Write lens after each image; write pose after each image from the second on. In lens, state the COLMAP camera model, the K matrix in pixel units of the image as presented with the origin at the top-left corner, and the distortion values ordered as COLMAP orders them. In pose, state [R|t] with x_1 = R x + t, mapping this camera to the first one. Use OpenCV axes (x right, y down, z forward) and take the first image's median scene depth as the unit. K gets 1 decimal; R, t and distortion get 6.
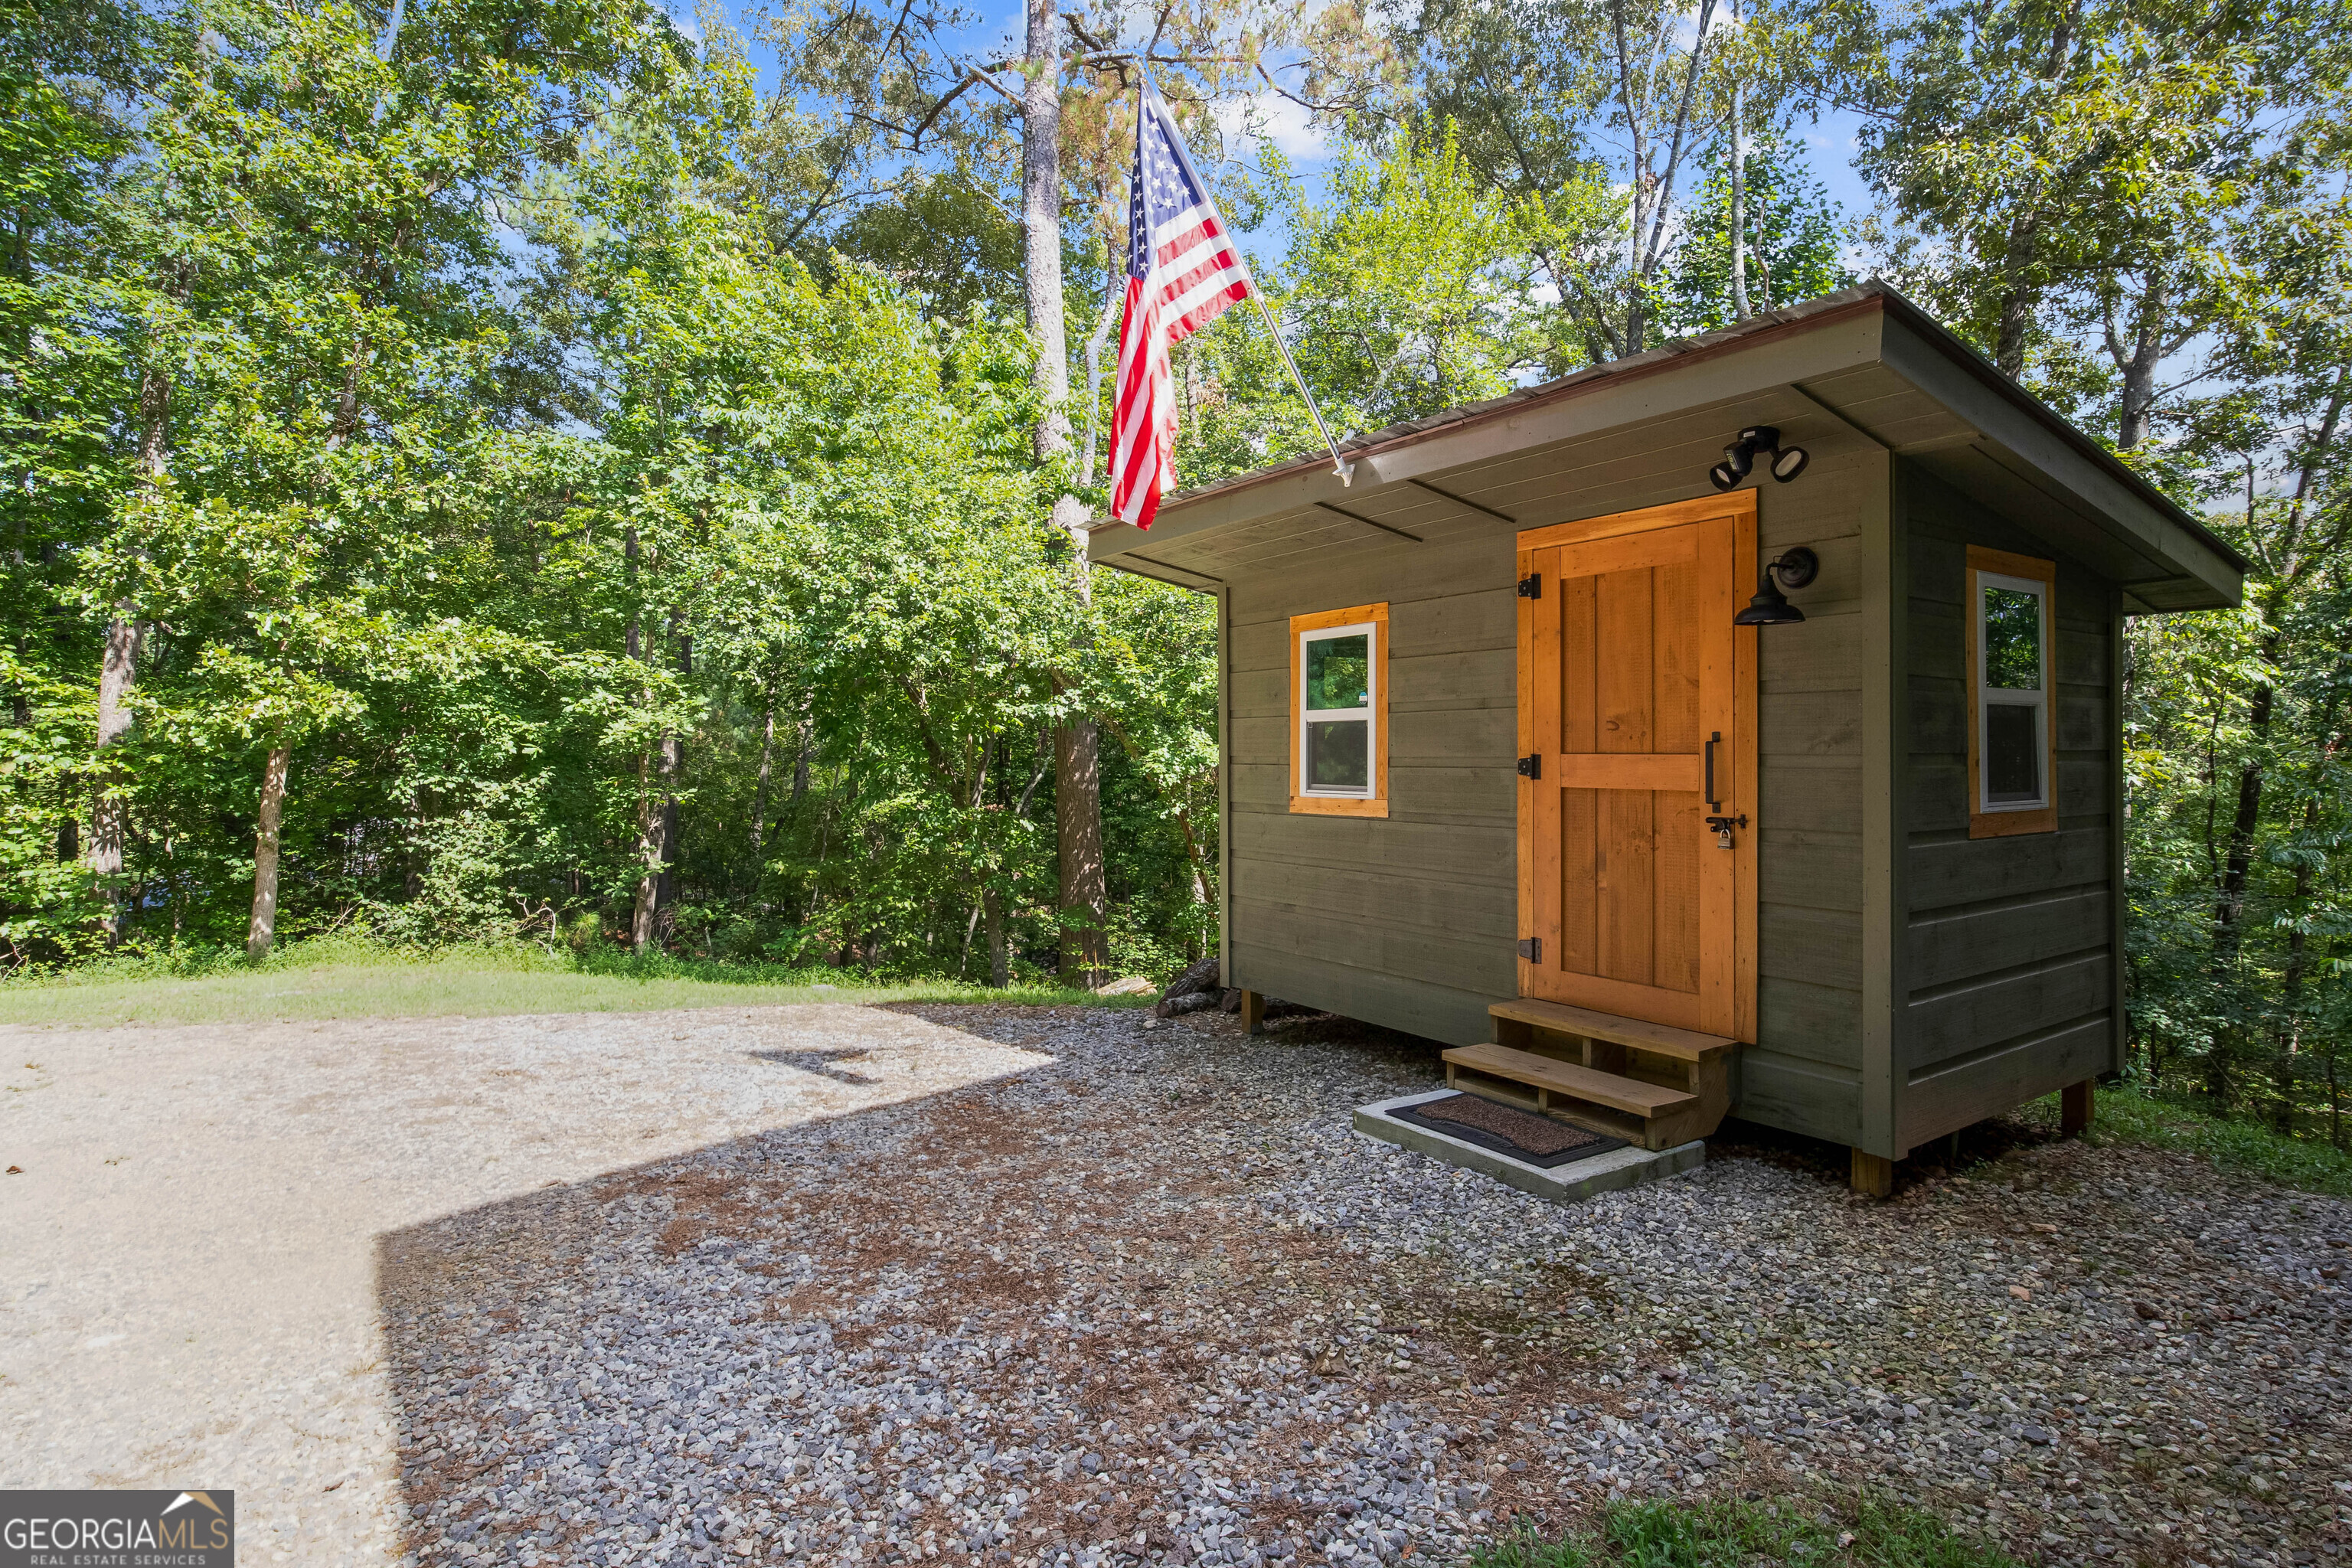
lens RADIAL K [[1193.9, 0, 1190.2], [0, 1193.9, 762.0], [0, 0, 1]] dist [0.005884, 0.000851]
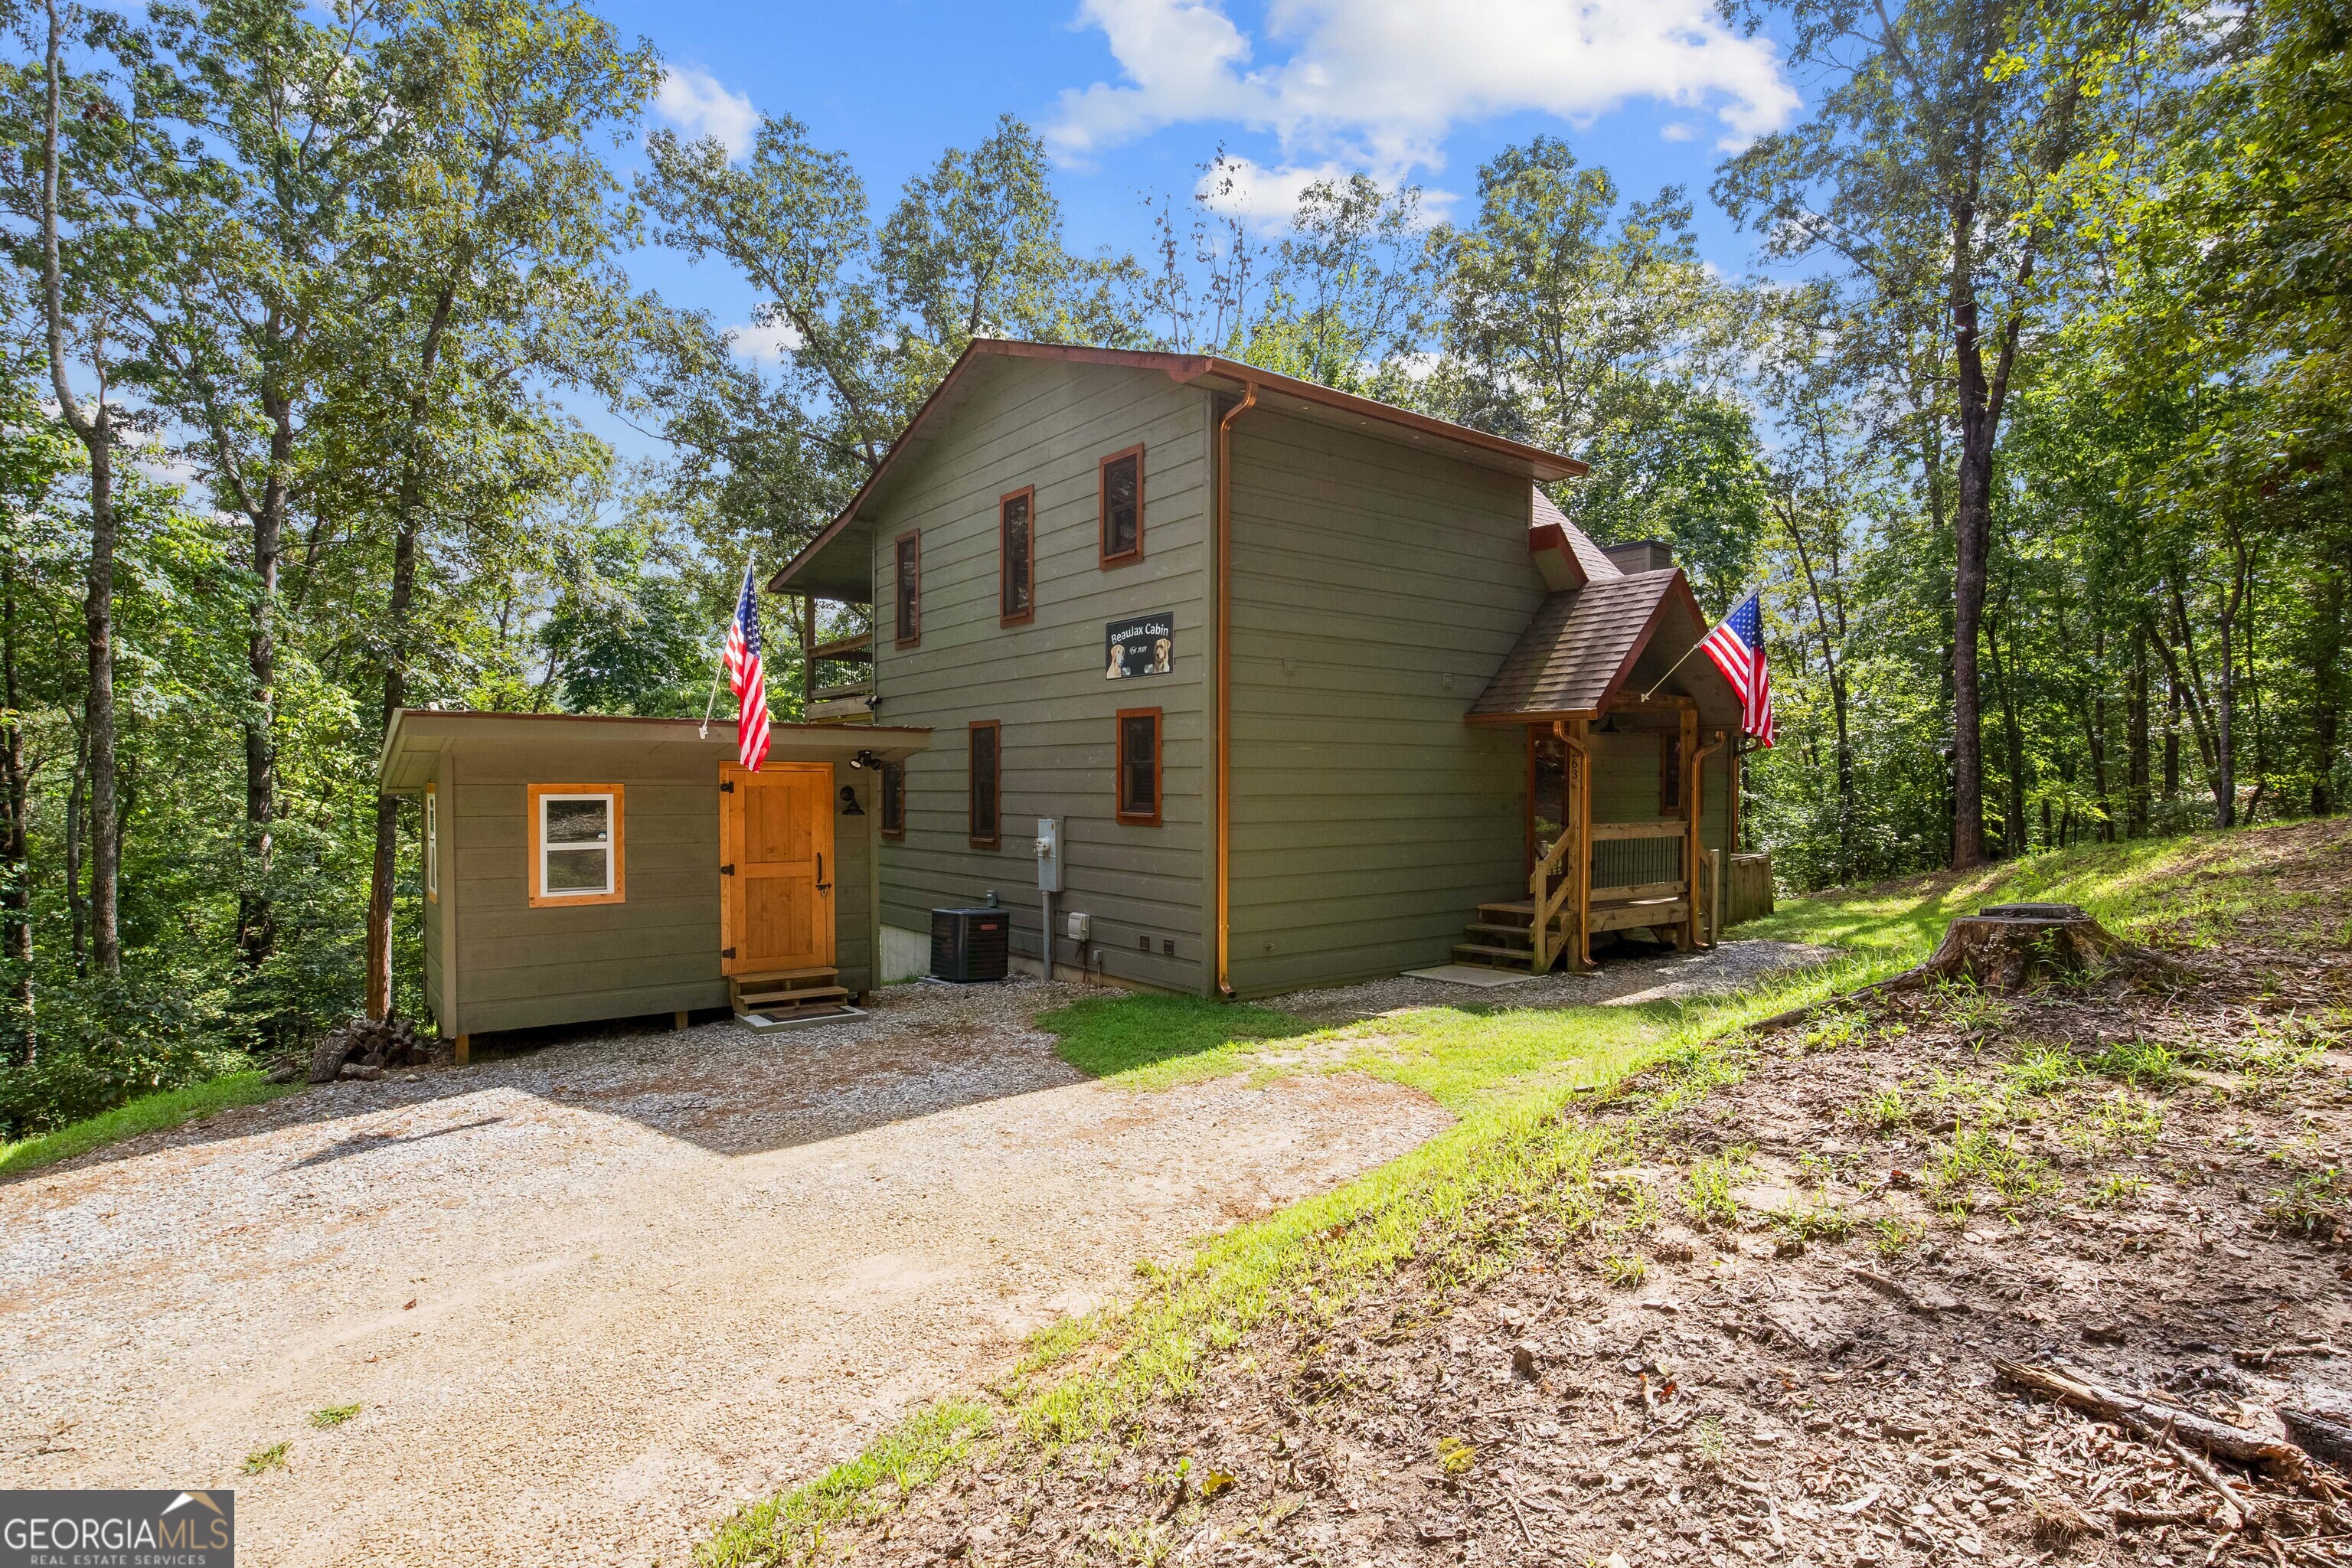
lens RADIAL K [[1193.9, 0, 1182.7], [0, 1193.9, 787.6], [0, 0, 1]] dist [0.005884, 0.000851]
pose [[-0.046720, 0.000076, 0.998908, -1.978462], [0.001031, 0.999999, -0.000028, -0.148399], [-0.998908, 0.001028, -0.046720, 0.273887]]
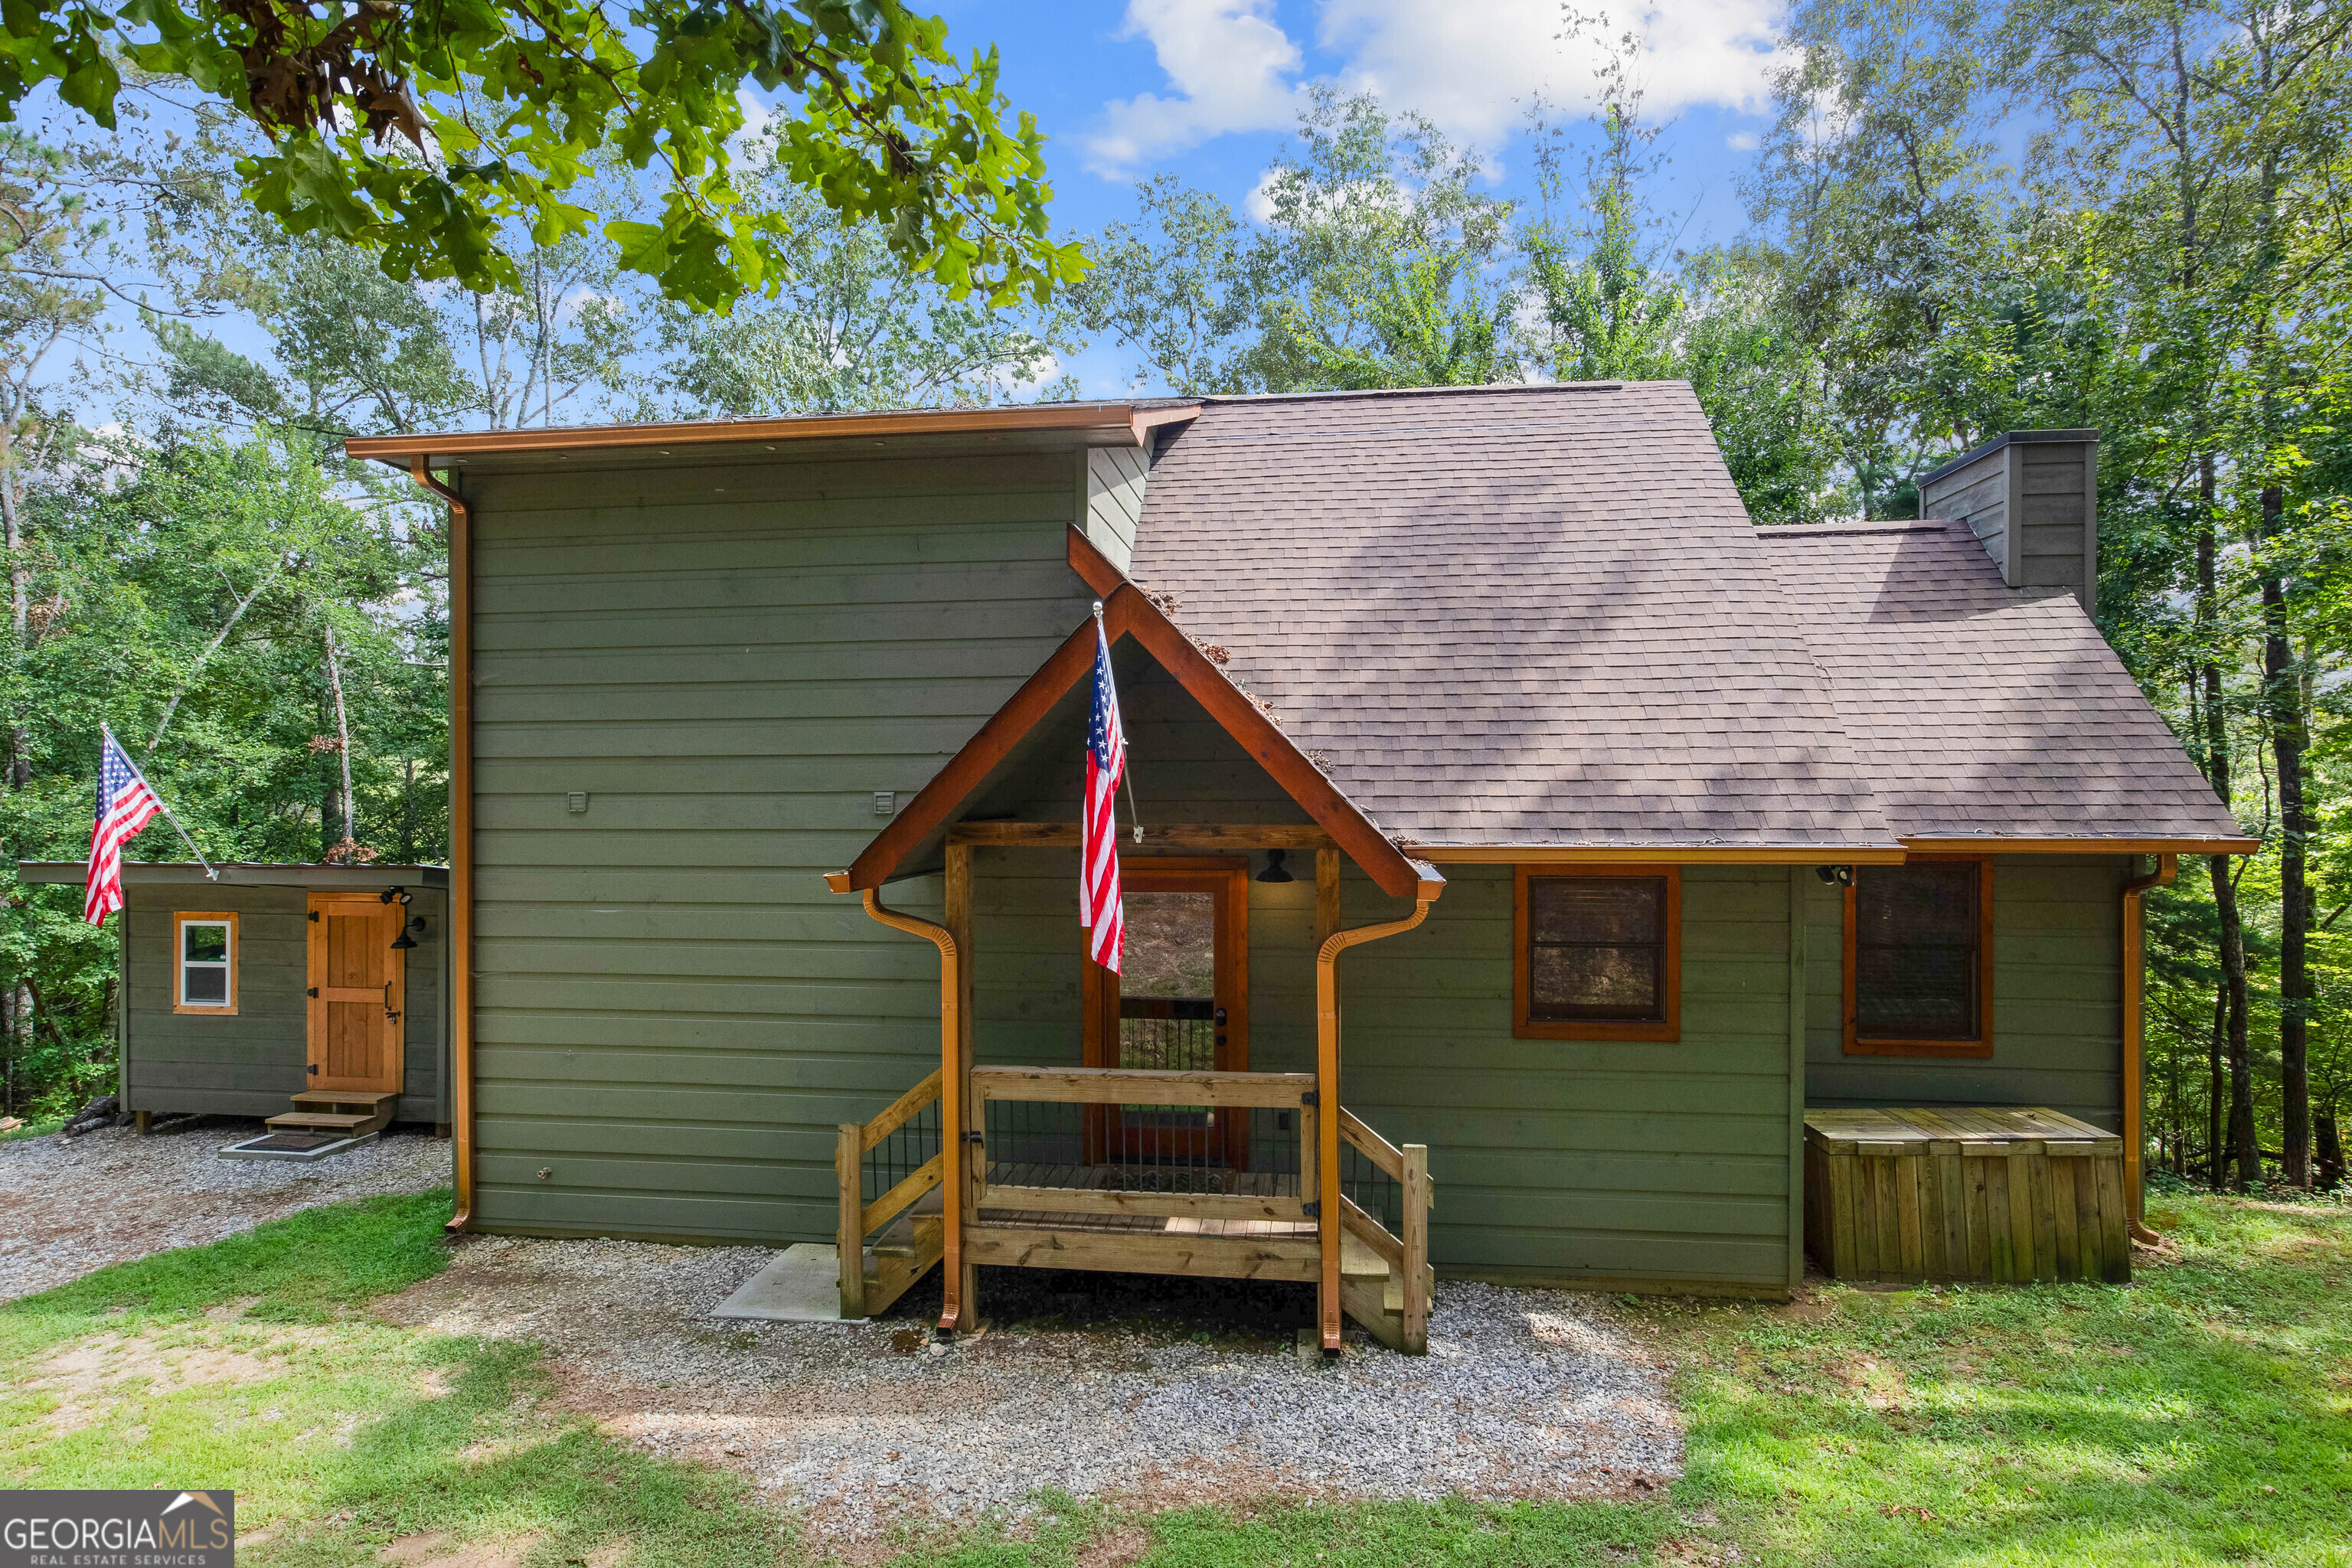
lens RADIAL K [[1193.9, 0, 1197.9], [0, 1193.9, 779.4], [0, 0, 1]] dist [0.005884, 0.000851]
pose [[0.673918, -0.000047, 0.738806, -0.297580], [0.001222, 0.999999, -0.001052, -0.423903], [-0.738805, 0.001612, 0.673918, -1.949041]]
